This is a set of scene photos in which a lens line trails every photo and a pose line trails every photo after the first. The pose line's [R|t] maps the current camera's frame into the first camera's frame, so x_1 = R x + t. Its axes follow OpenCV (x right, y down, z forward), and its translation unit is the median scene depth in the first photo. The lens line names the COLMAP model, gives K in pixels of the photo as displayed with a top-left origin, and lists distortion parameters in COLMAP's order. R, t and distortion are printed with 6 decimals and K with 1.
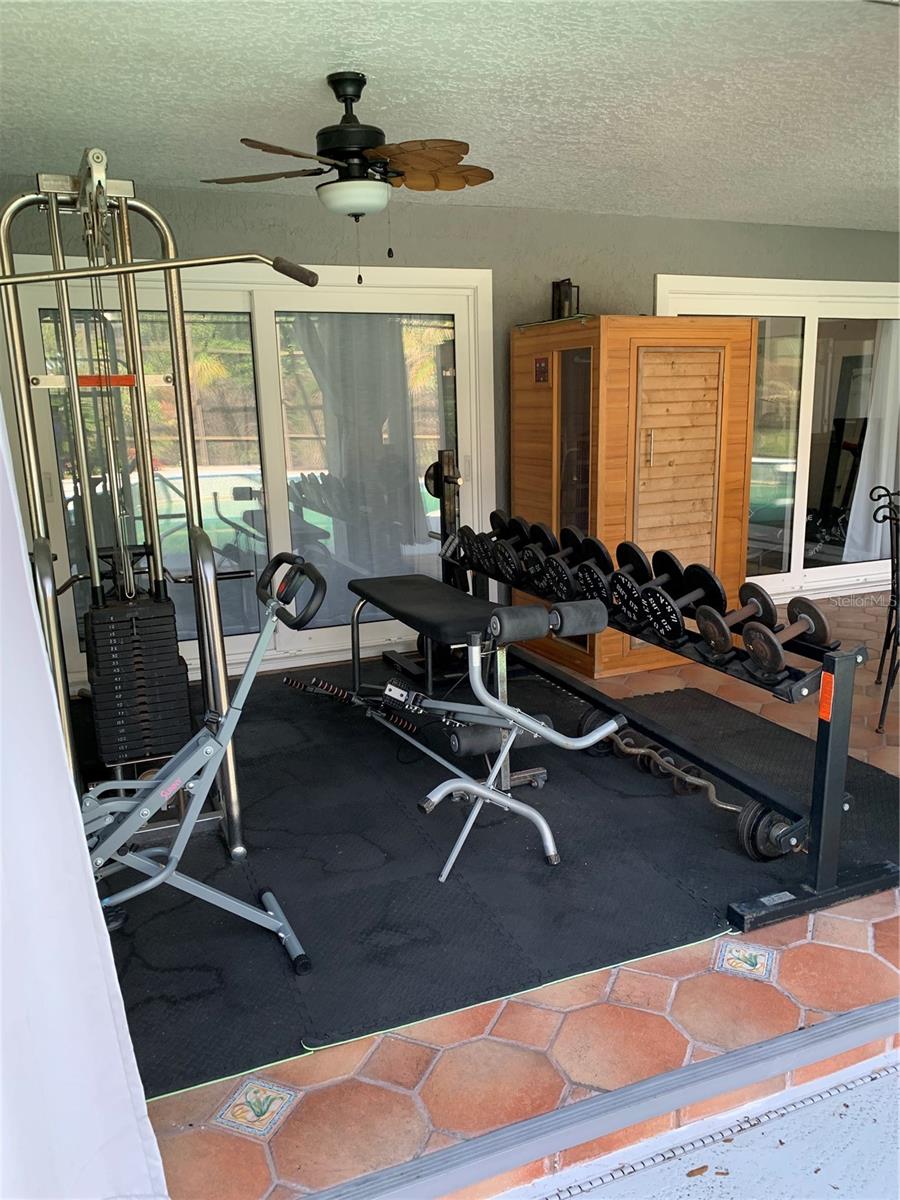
lens RADIAL K [[922.5, 0, 448.9], [0, 922.5, 609.7], [0, 0, 1]] dist [0.028671, -0.032254]
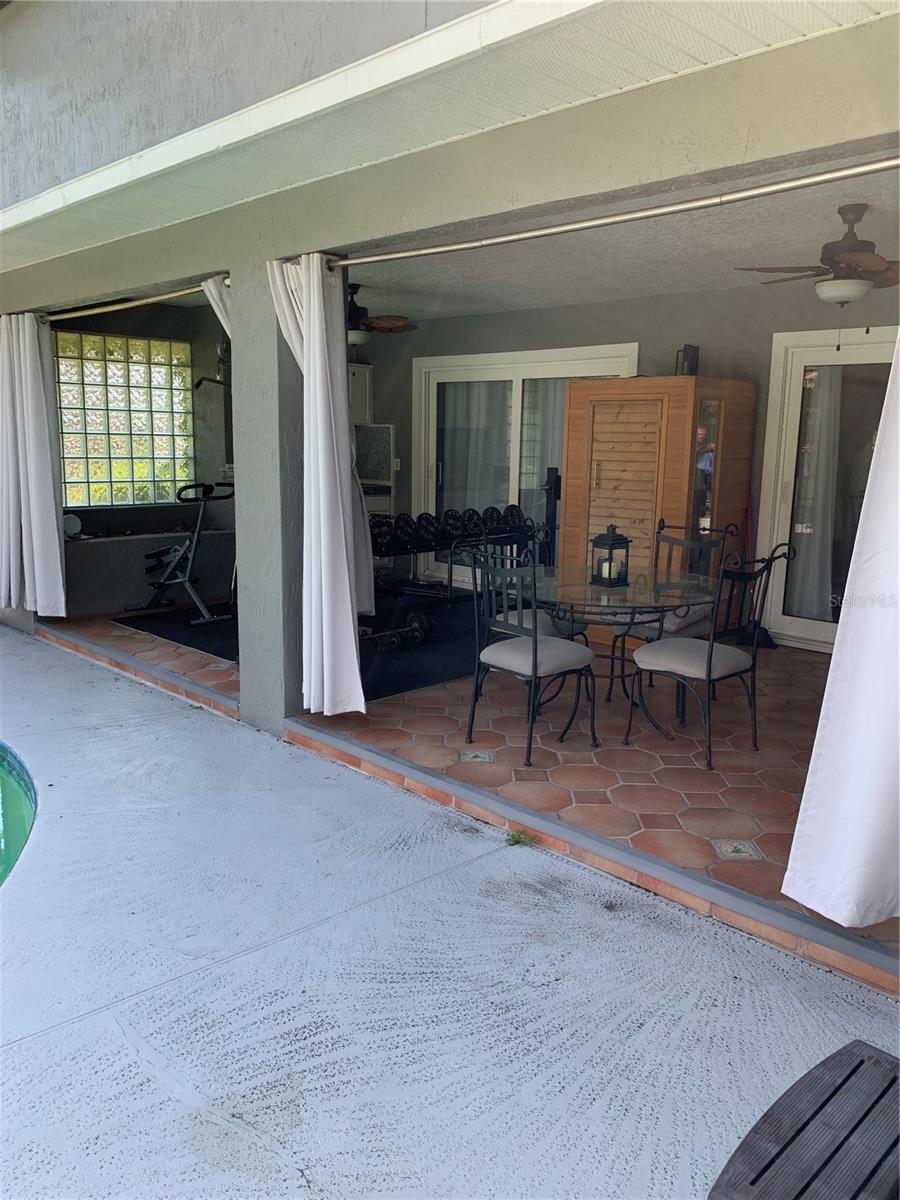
lens RADIAL K [[922.5, 0, 451.9], [0, 922.5, 597.3], [0, 0, 1]] dist [0.028671, -0.032254]
pose [[0.384795, 0.182157, -0.904849, 1.391730], [-0.229562, 0.968415, 0.097331, -0.083276], [0.893999, 0.170266, 0.414458, 0.278638]]
